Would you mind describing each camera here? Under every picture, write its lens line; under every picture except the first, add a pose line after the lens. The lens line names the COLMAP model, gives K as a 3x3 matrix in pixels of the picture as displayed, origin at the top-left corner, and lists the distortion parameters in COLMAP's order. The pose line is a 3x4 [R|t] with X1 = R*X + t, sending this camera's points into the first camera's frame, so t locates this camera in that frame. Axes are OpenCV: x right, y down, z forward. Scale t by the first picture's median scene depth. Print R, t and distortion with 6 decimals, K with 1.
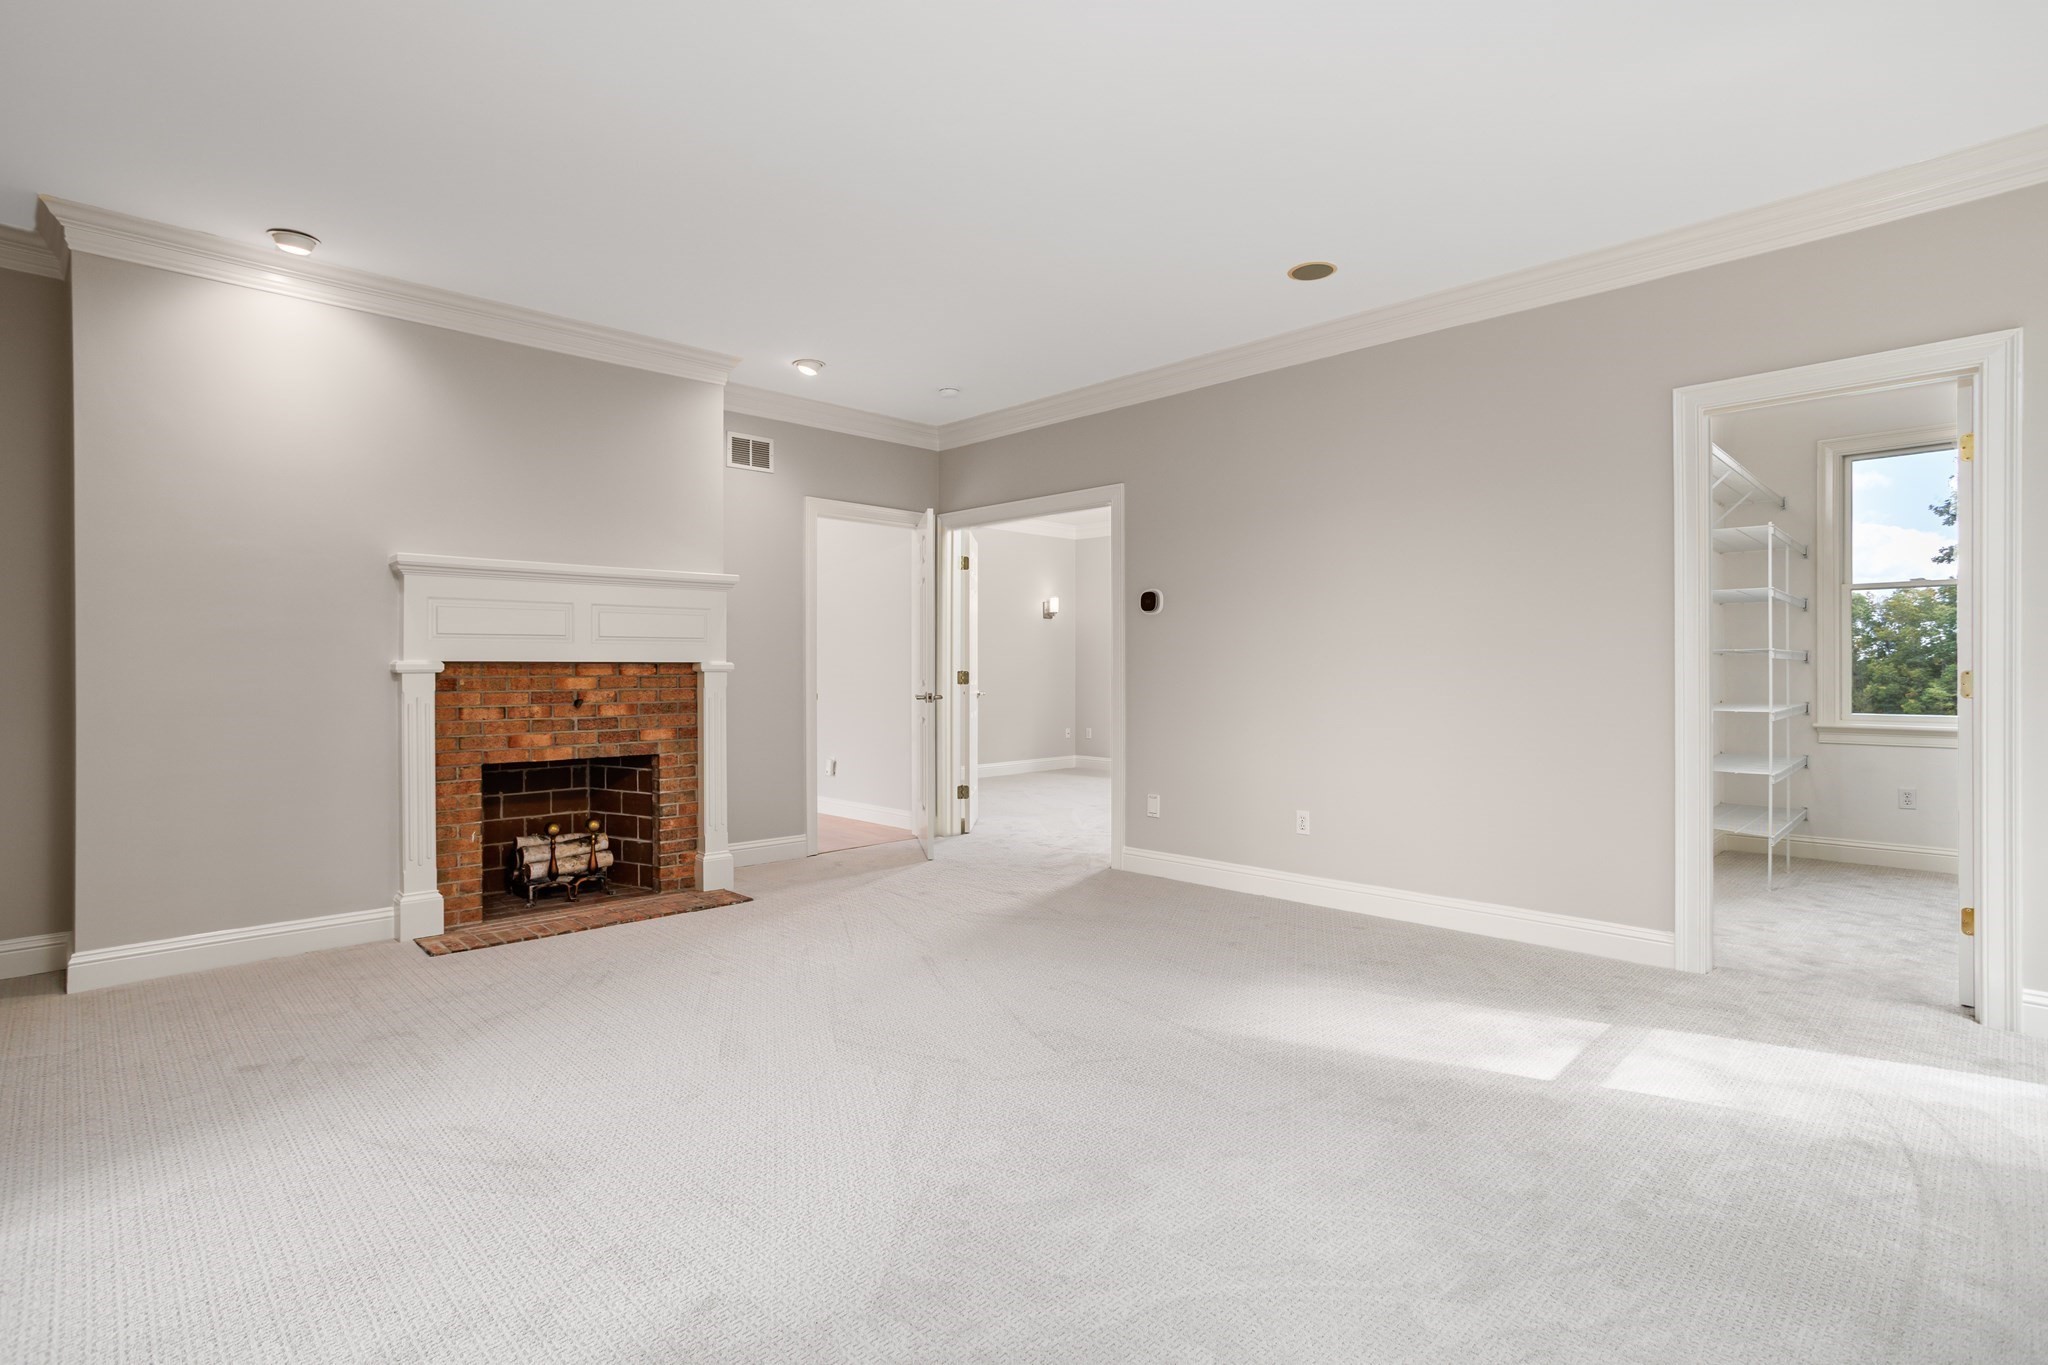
lens RADIAL K [[994.3, 0, 1032.5], [0, 994.3, 671.1], [0, 0, 1]] dist [-0.003178, 0.002269]
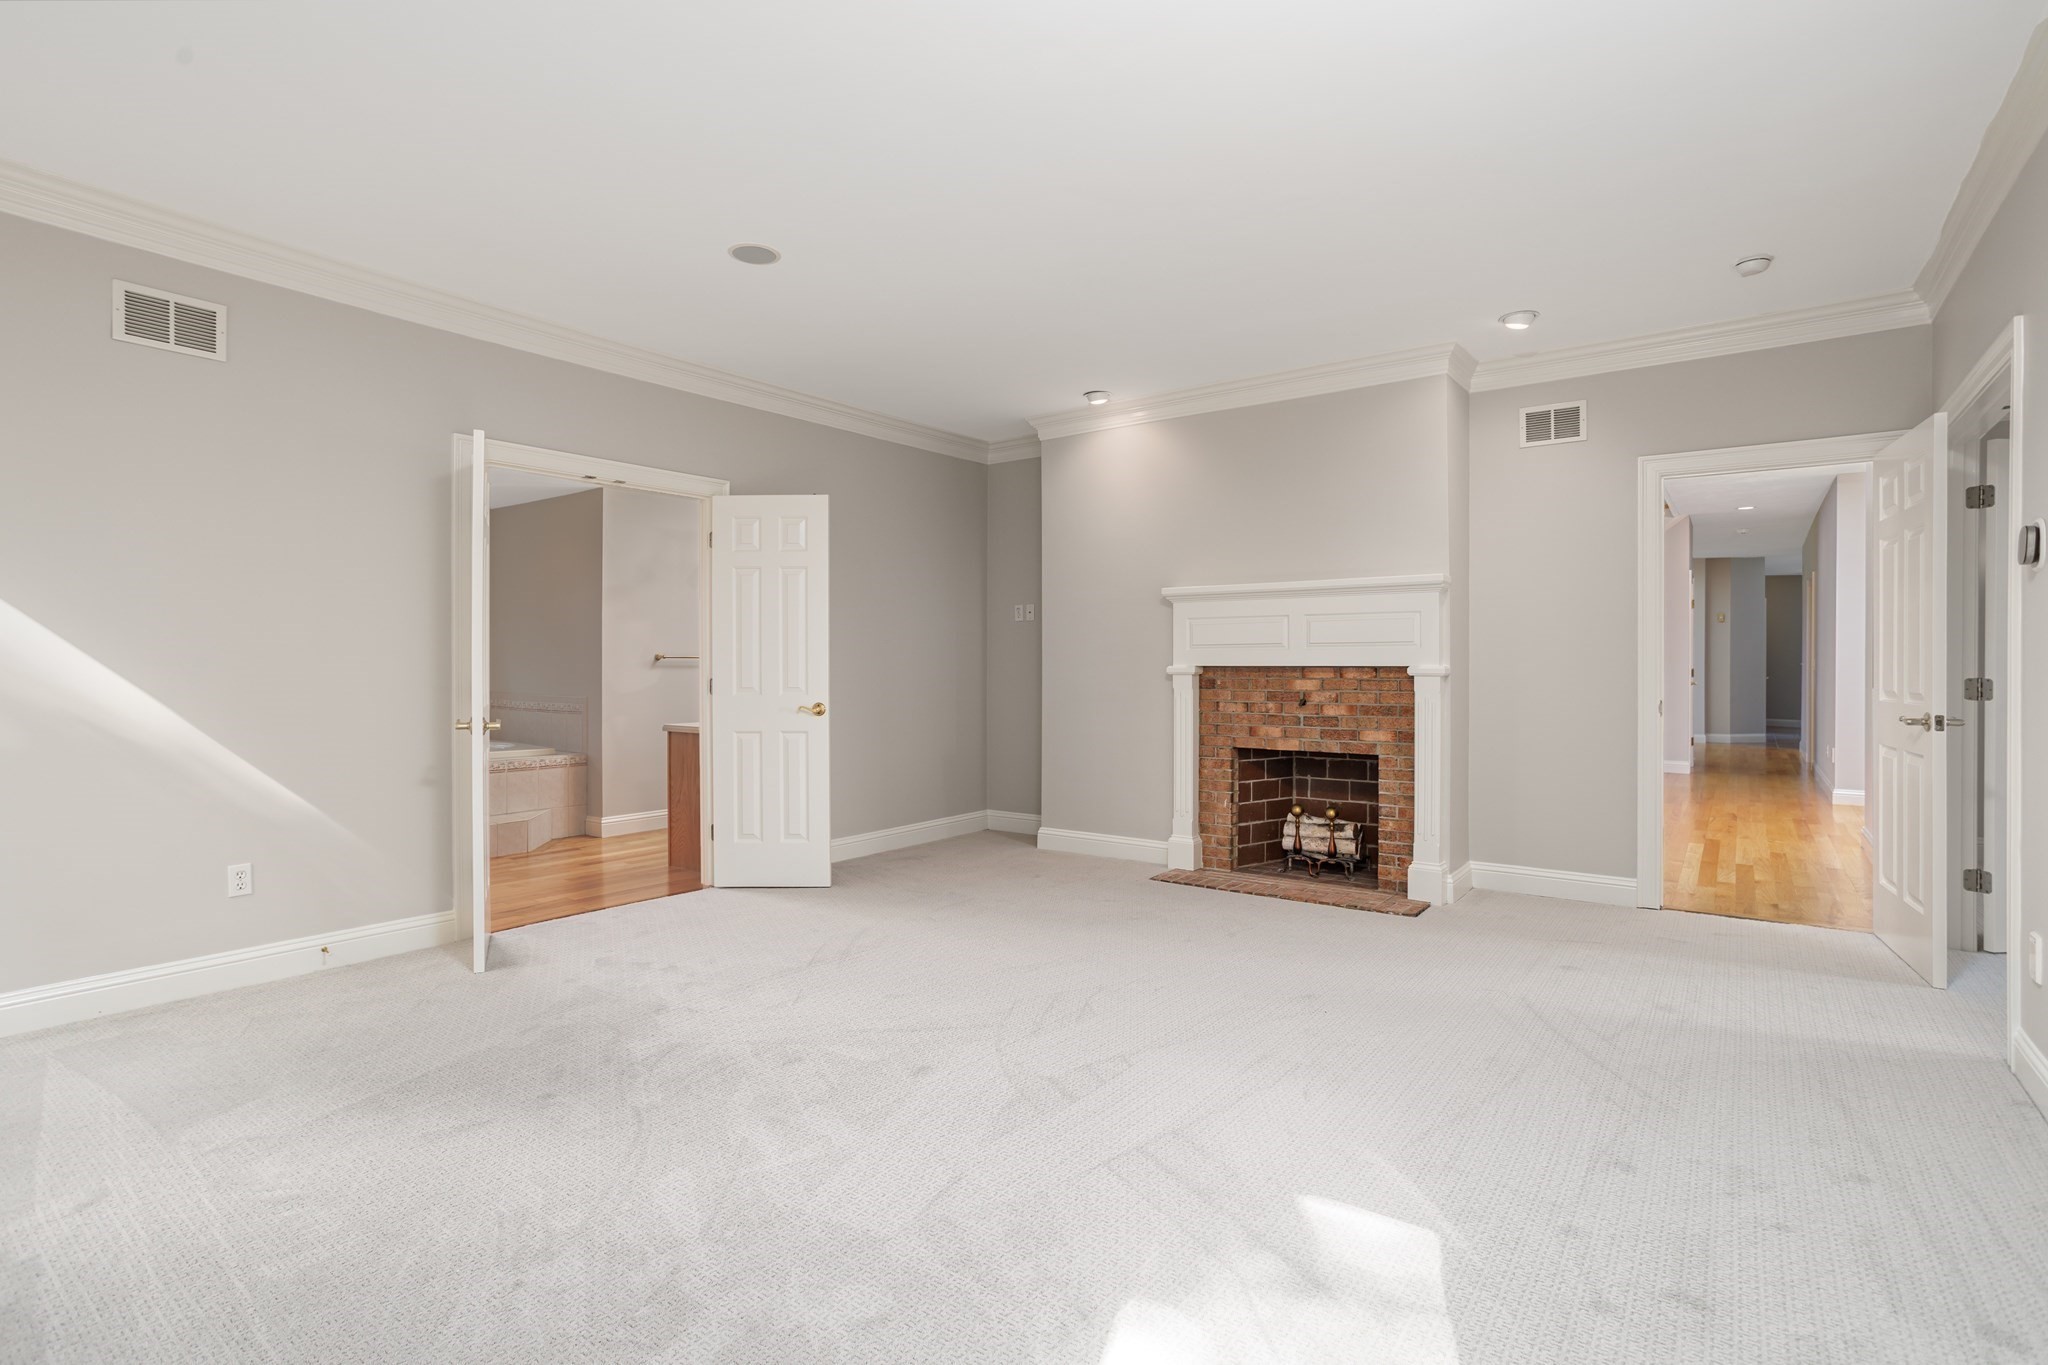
lens RADIAL K [[994.3, 0, 1029.6], [0, 994.3, 682.7], [0, 0, 1]] dist [-0.003178, 0.002269]
pose [[0.178803, 0.015326, -0.983765, 0.608256], [-0.005058, 0.999880, 0.014658, -0.005274], [0.983872, 0.002355, 0.178859, 0.488980]]
